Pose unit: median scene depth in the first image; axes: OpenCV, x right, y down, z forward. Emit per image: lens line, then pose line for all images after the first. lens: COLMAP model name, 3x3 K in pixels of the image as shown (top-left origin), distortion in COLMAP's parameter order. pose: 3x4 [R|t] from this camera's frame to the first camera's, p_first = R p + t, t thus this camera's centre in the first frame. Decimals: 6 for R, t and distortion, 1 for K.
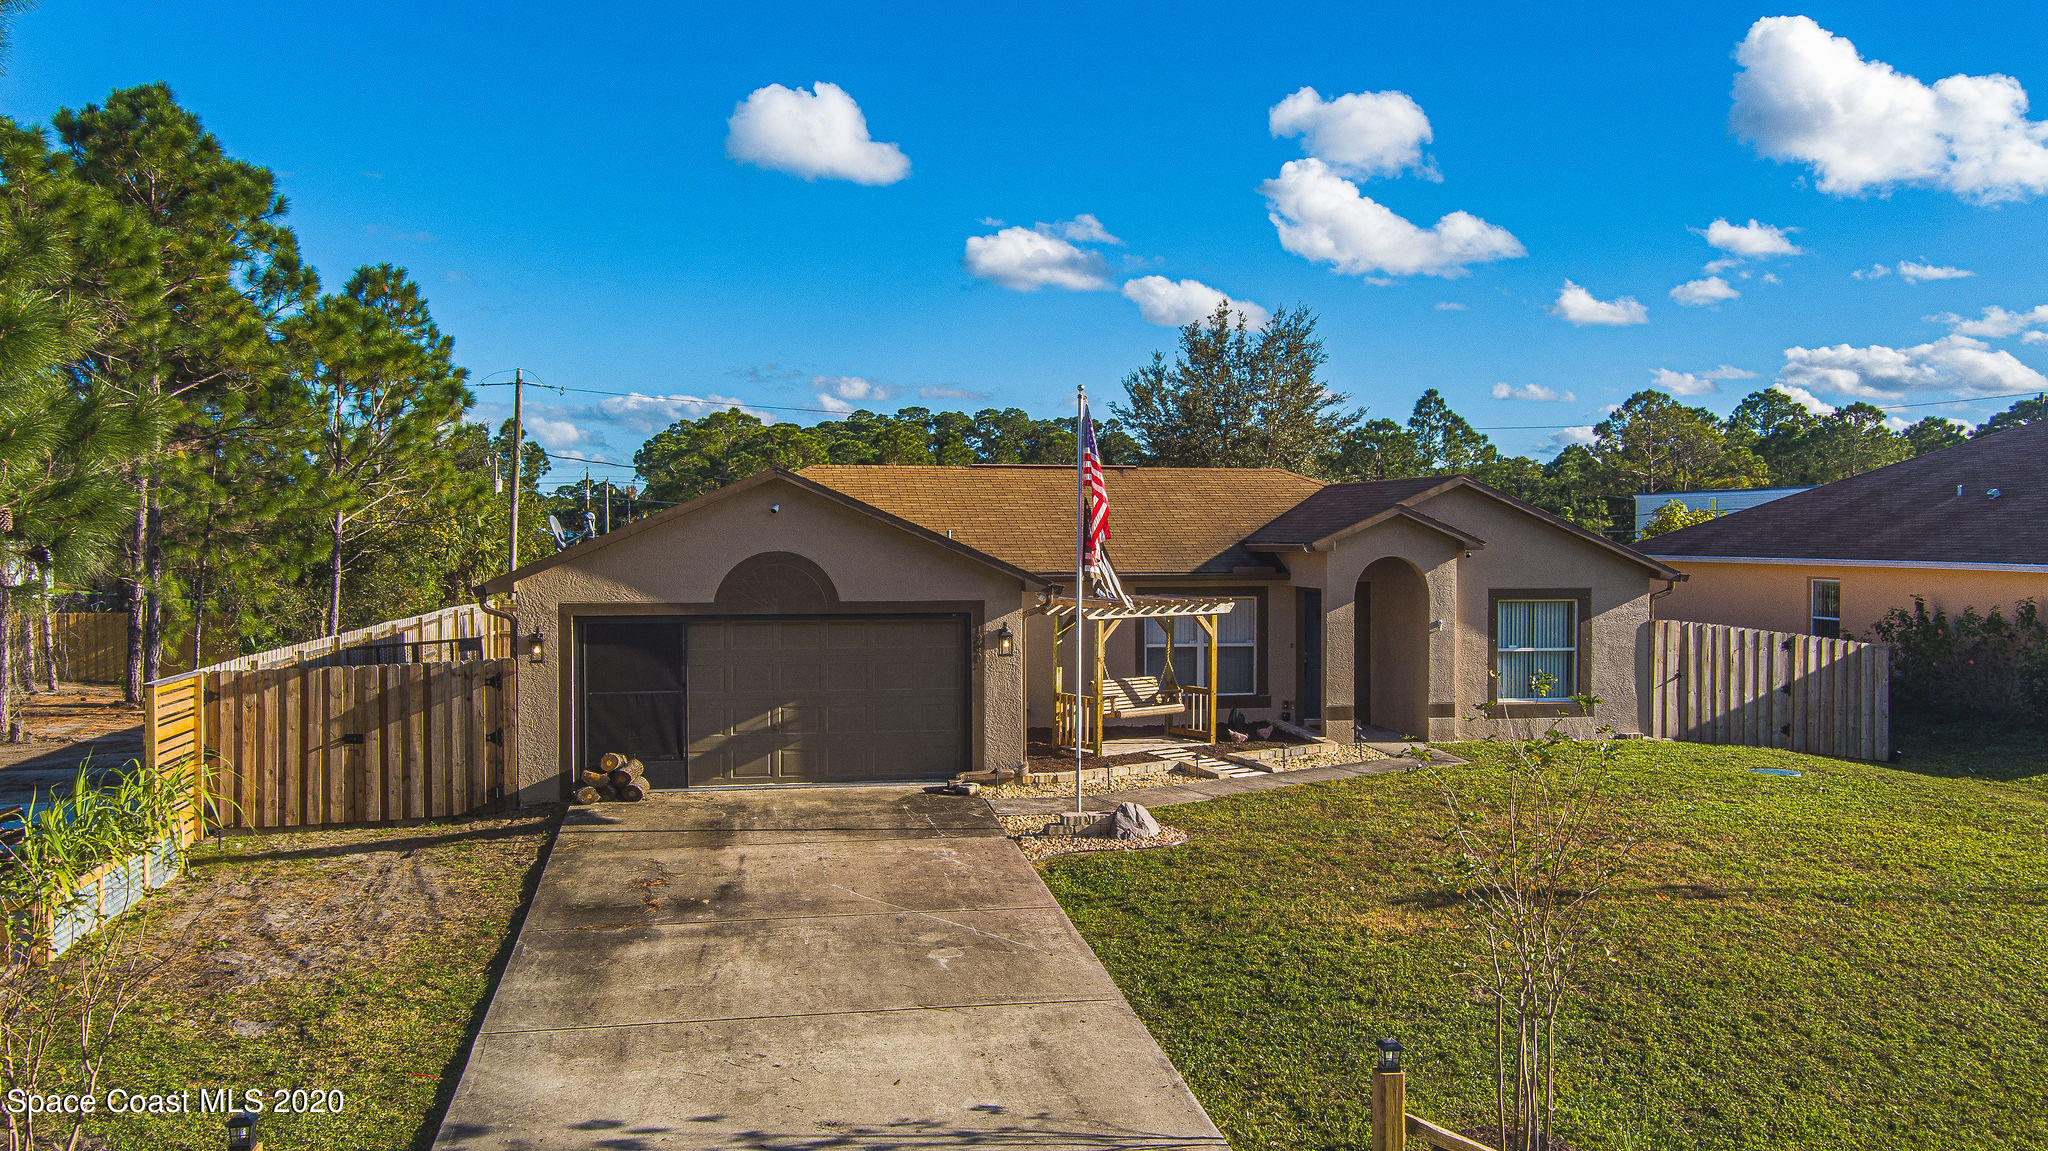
lens RADIAL K [[1638.9, 0, 1024.0], [0, 1638.9, 575.5], [0, 0, 1]] dist [0.030862, 0.002396]
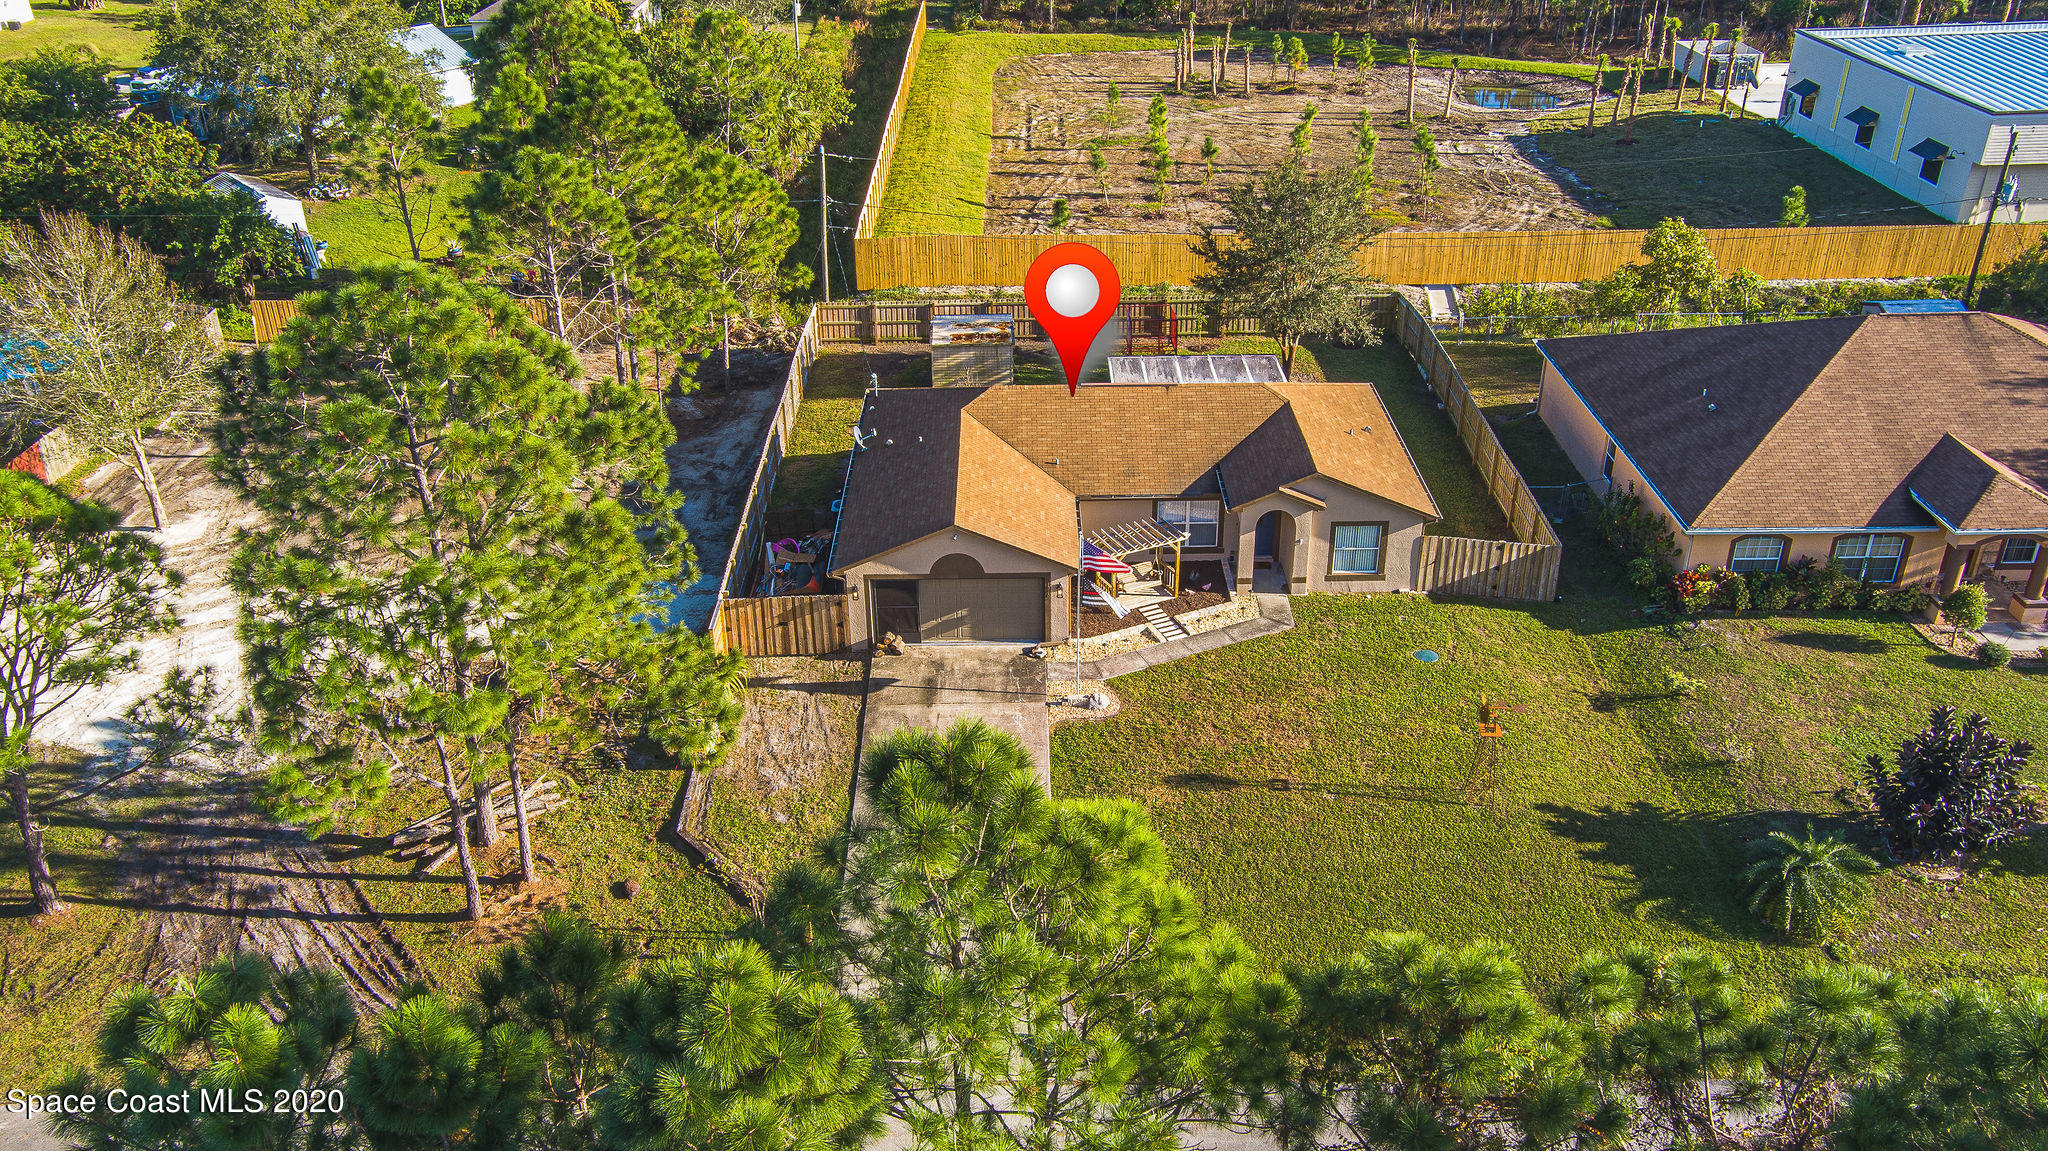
lens RADIAL K [[1638.9, 0, 1024.0], [0, 1638.9, 575.5], [0, 0, 1]] dist [0.030862, 0.002396]
pose [[0.984728, 0.073800, -0.157682, 0.289792], [0.005217, 0.892792, 0.450440, -0.978975], [0.174020, -0.444383, 0.878772, -0.943544]]
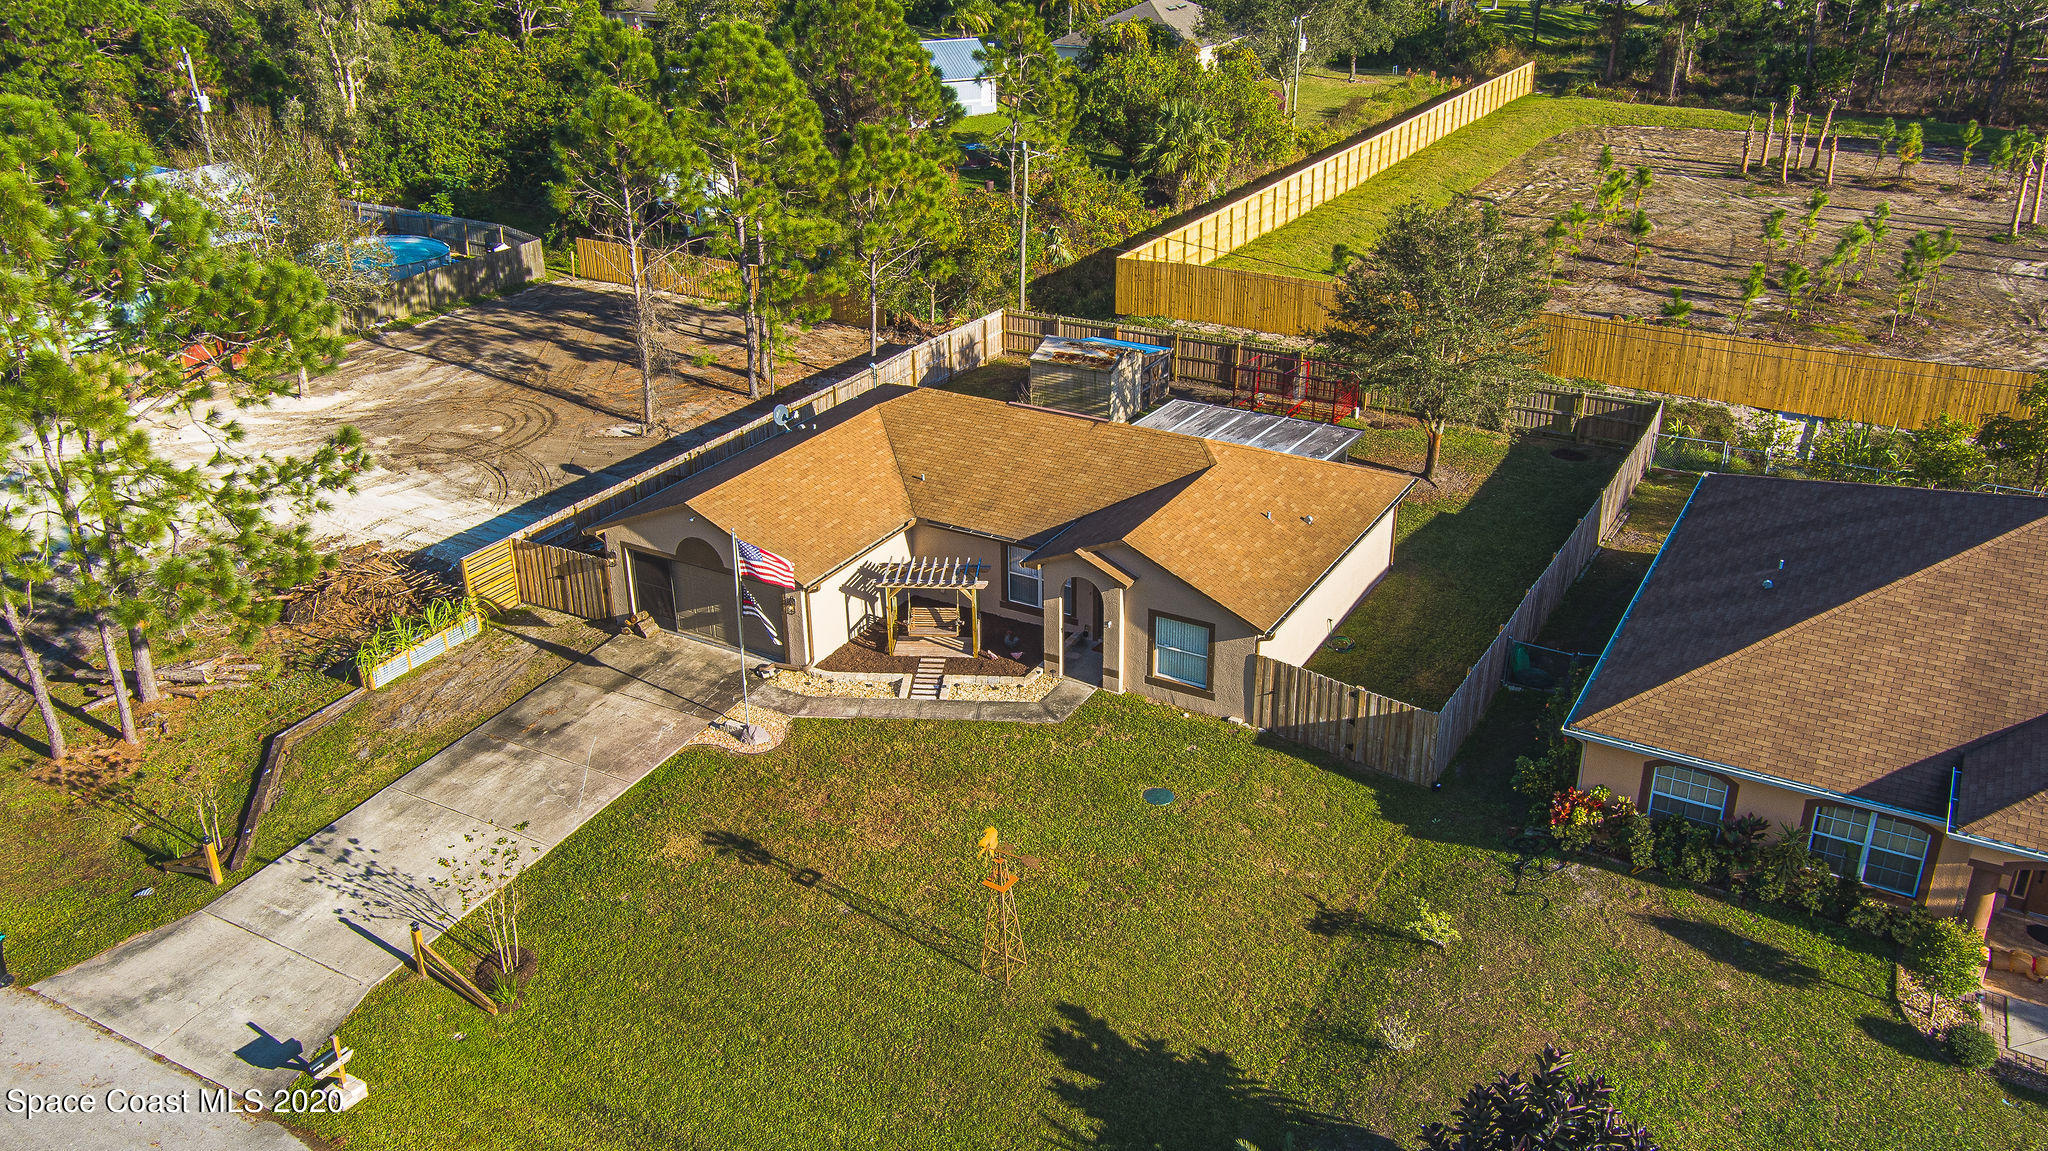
lens RADIAL K [[1638.9, 0, 1024.0], [0, 1638.9, 575.5], [0, 0, 1]] dist [0.030862, 0.002396]
pose [[0.764728, 0.267260, -0.586313, 1.317211], [-0.007598, 0.913602, 0.406540, -0.777114], [0.644308, -0.306438, 0.700687, -0.153220]]
